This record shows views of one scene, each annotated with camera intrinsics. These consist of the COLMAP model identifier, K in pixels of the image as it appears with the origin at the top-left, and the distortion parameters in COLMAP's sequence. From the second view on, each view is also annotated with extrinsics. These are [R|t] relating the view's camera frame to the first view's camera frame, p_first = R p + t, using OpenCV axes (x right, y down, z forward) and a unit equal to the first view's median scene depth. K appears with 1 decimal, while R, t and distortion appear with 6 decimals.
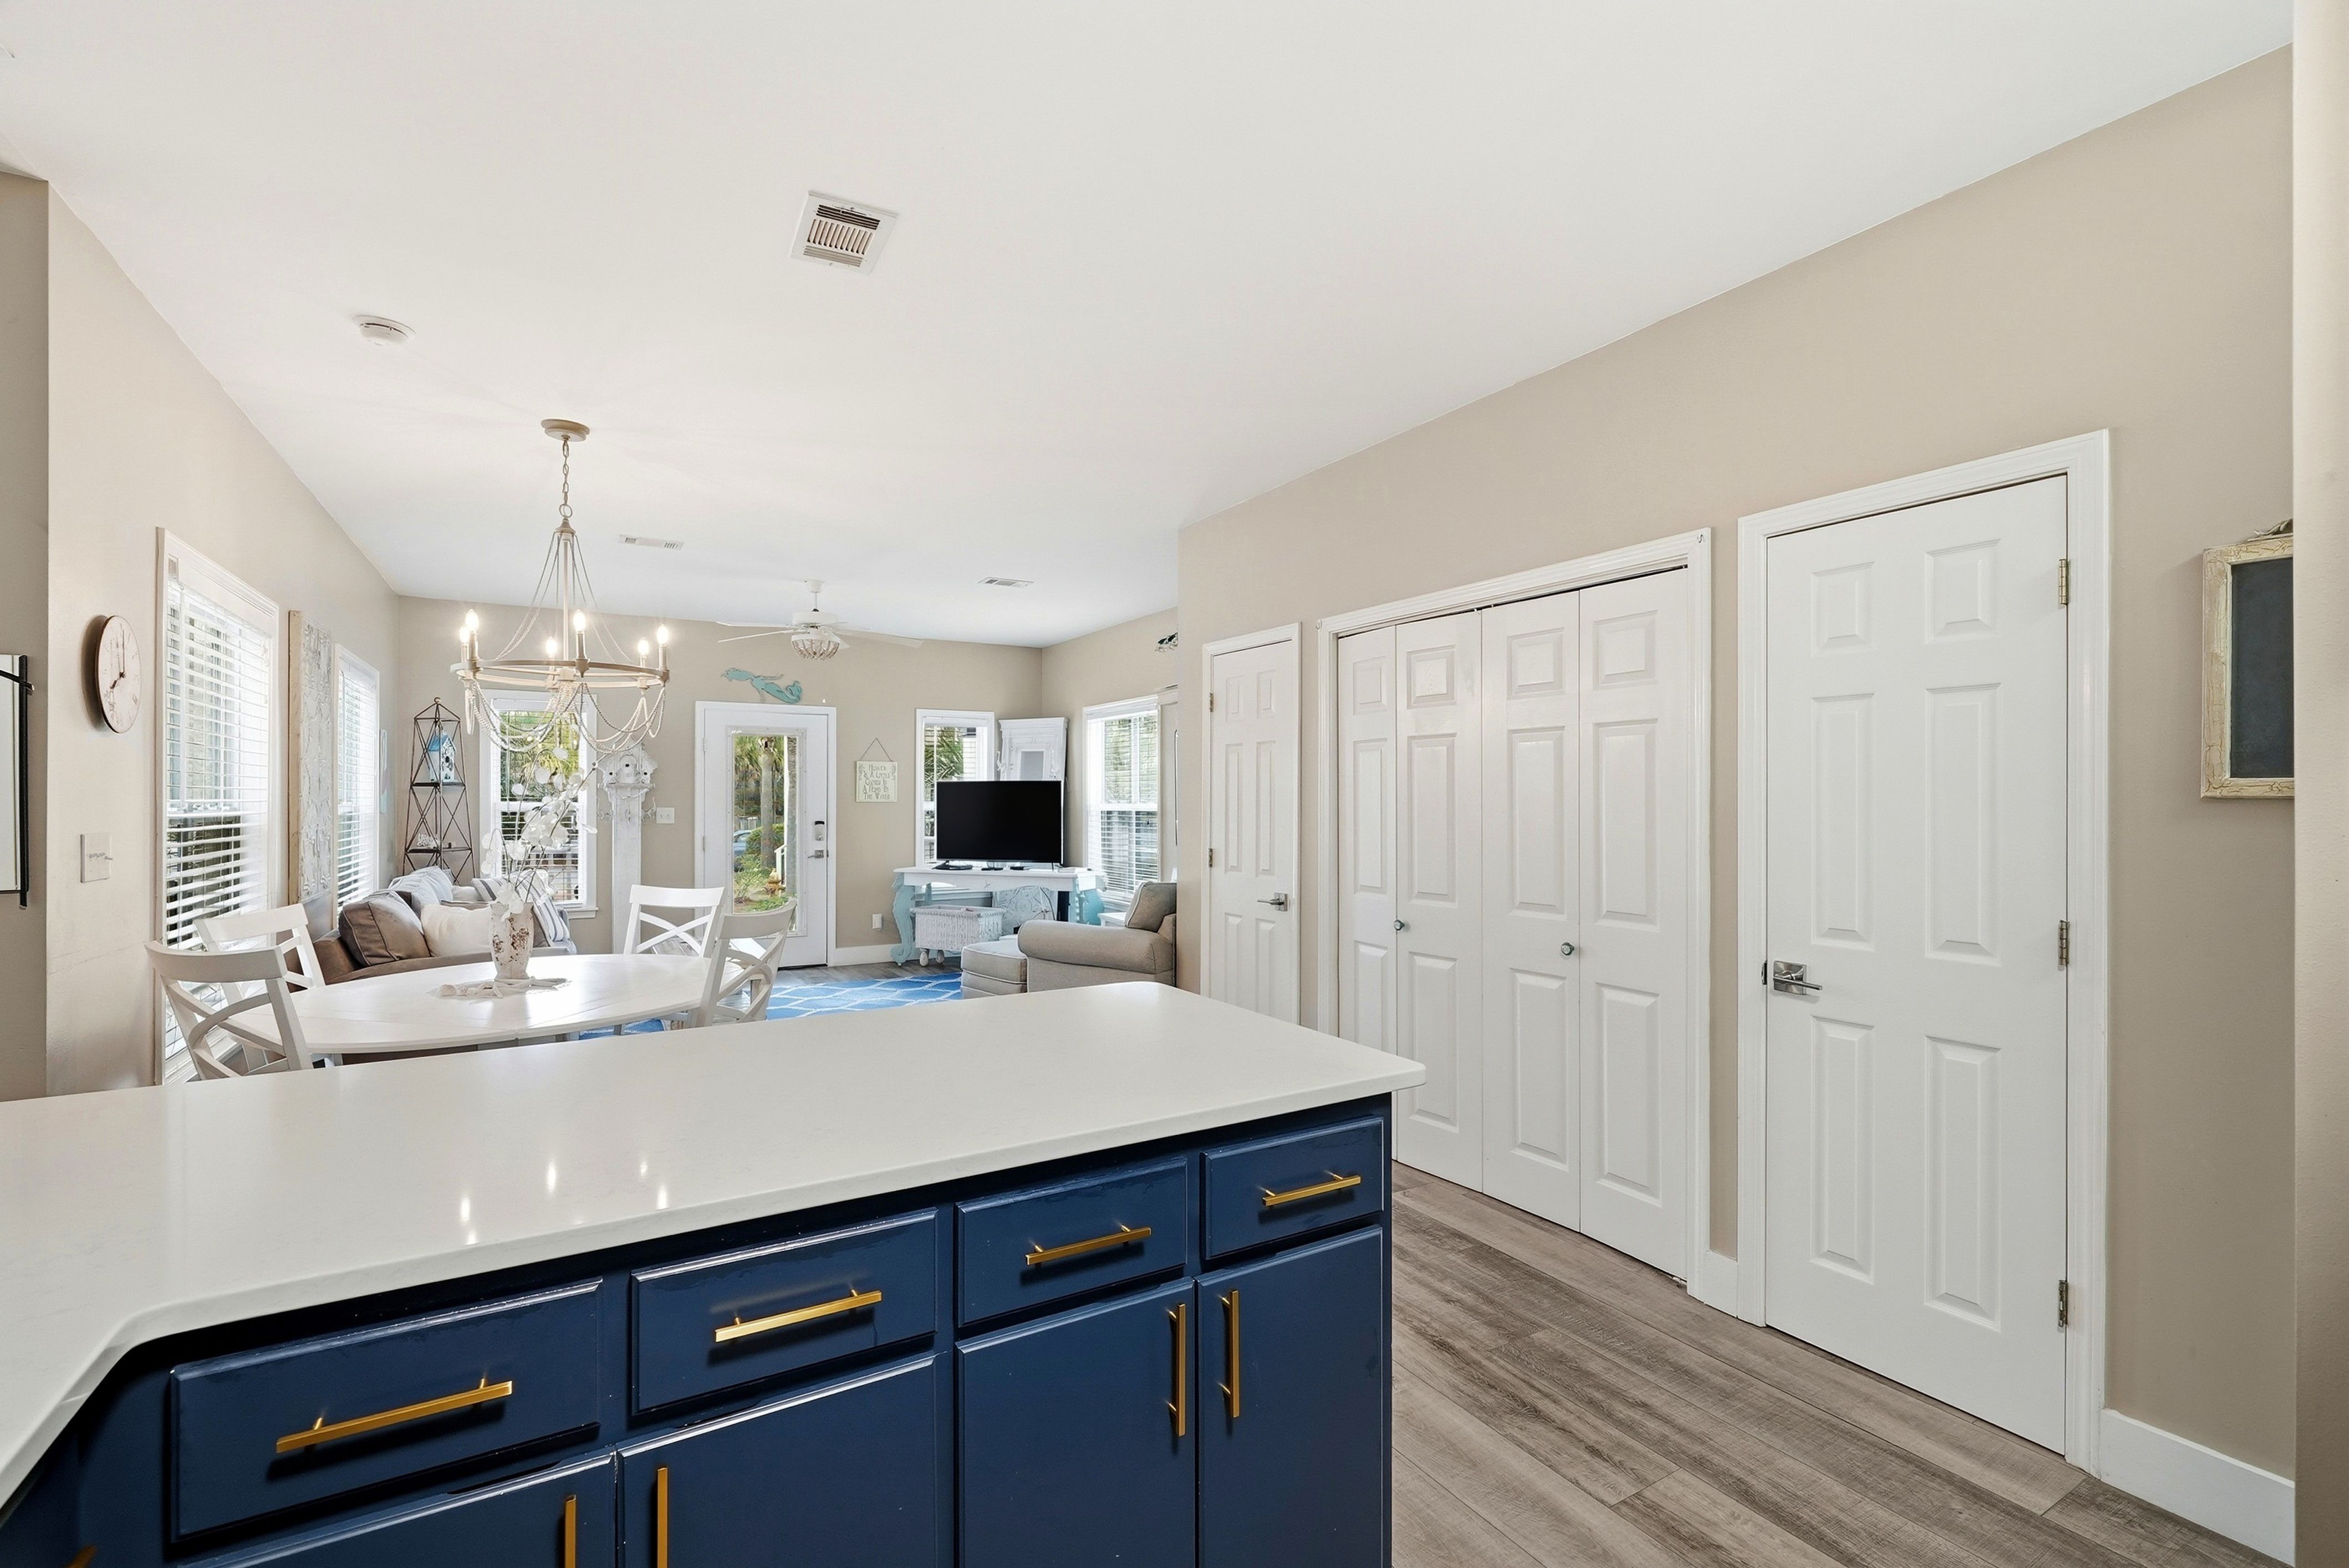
lens RADIAL K [[1012.3, 0, 1193.4], [0, 1012.3, 794.9], [0, 0, 1]] dist [0.001678, -0.000707]
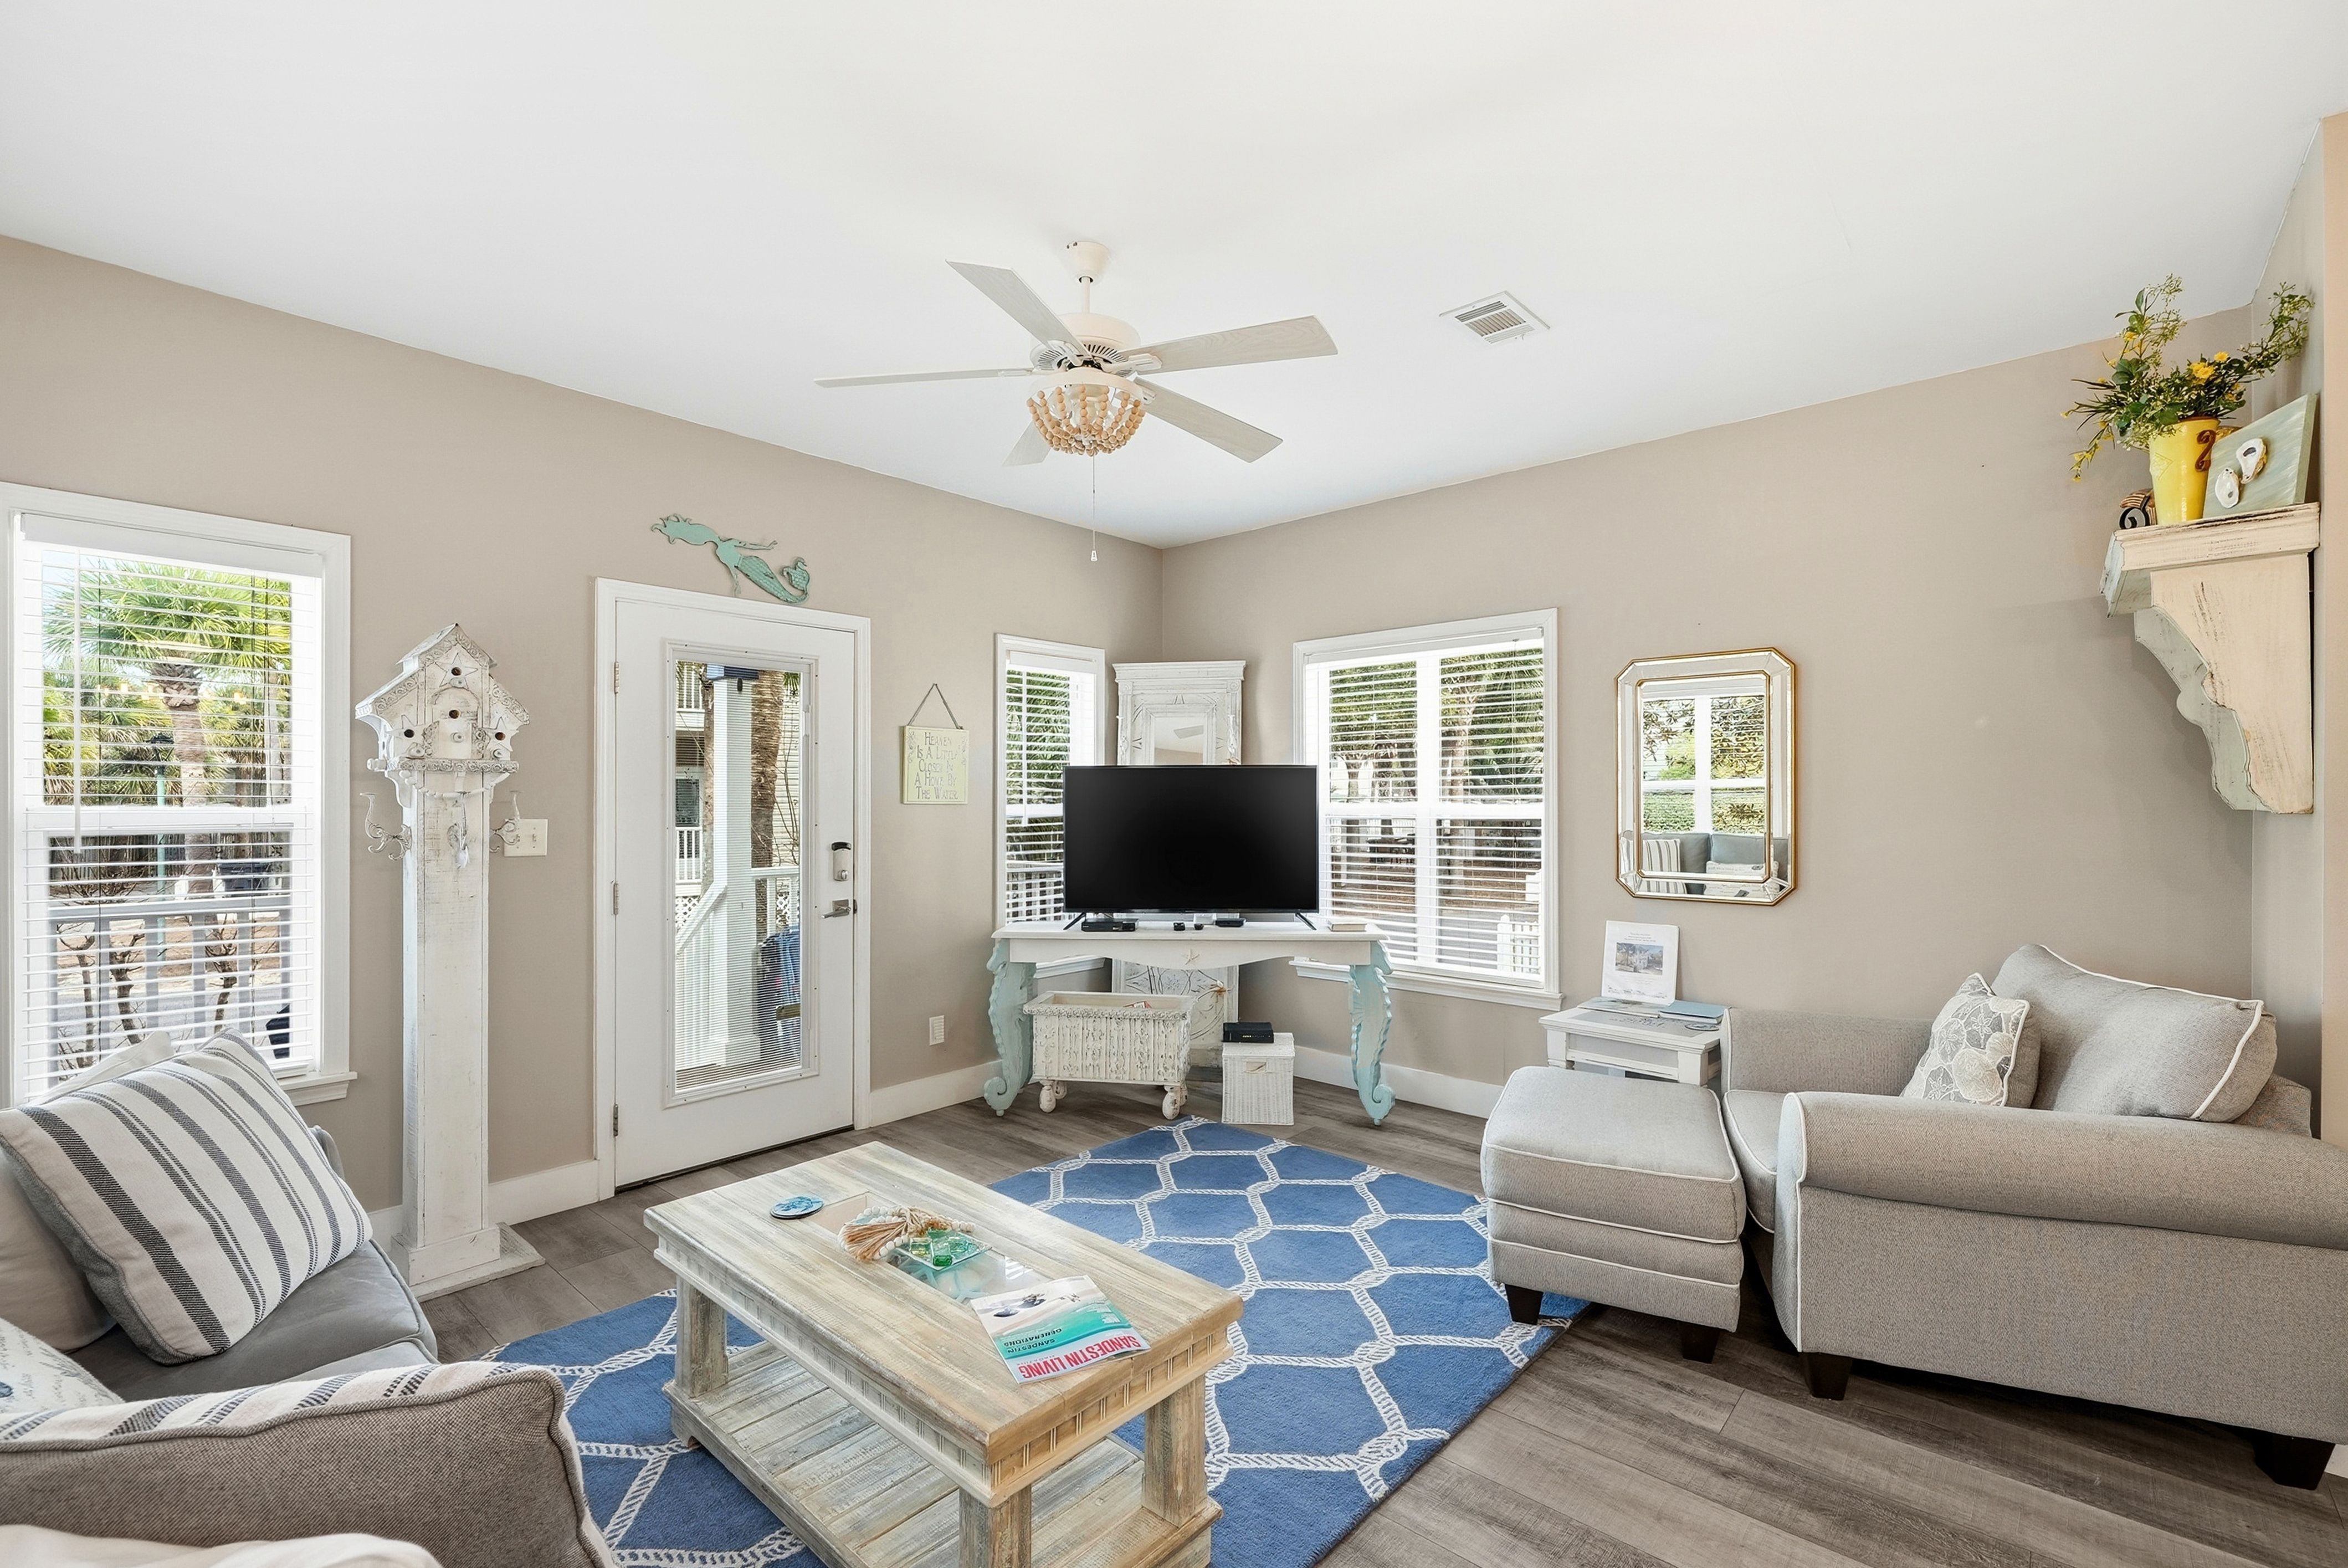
lens RADIAL K [[1012.0, 0, 1186.1], [0, 1012.0, 797.5], [0, 0, 1]] dist [0.001678, -0.000707]
pose [[0.952269, -0.001581, 0.305257, -0.359581], [0.001560, 0.999999, 0.000313, 0.003580], [-0.305257, 0.000178, 0.952270, 0.470899]]
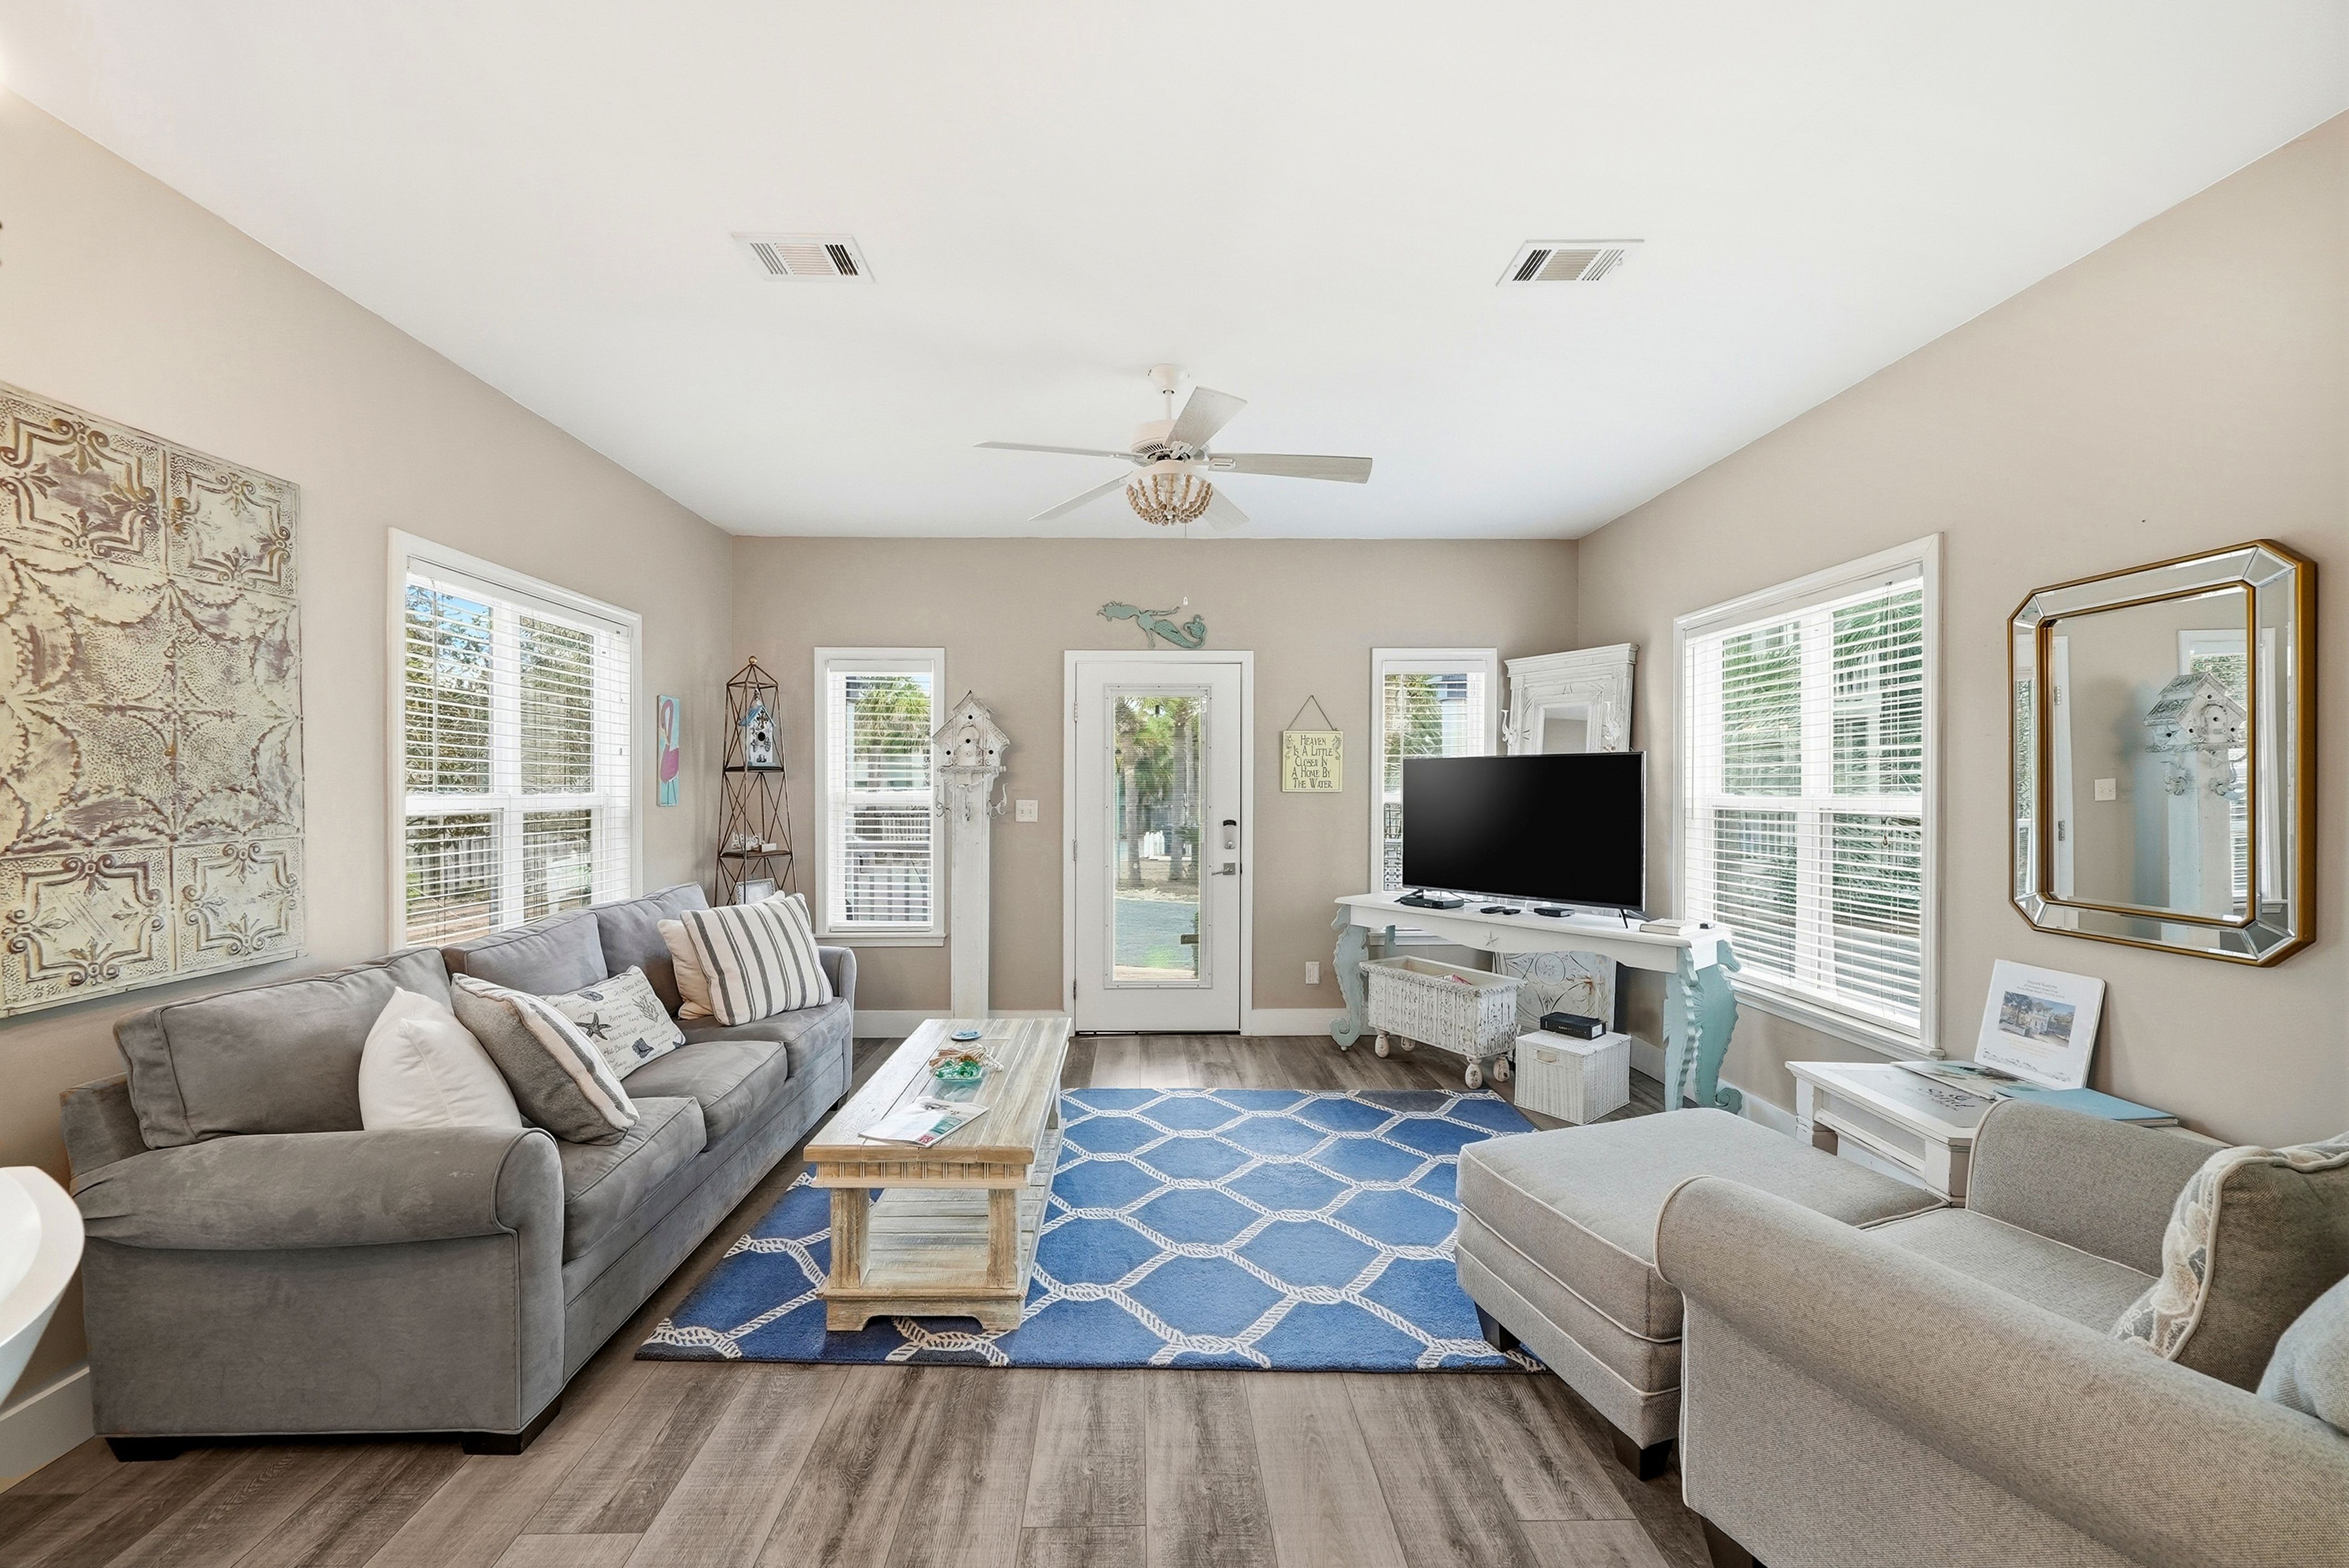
lens RADIAL K [[879.7, 0, 1168.3], [0, 879.7, 794.6], [0, 0, 1]] dist [-0.001784, -0.000098]
pose [[0.866990, 0.002237, -0.498320, -0.111445], [0.002652, 0.999955, 0.009103, 0.003156], [0.498318, -0.009214, 0.866945, 0.469336]]
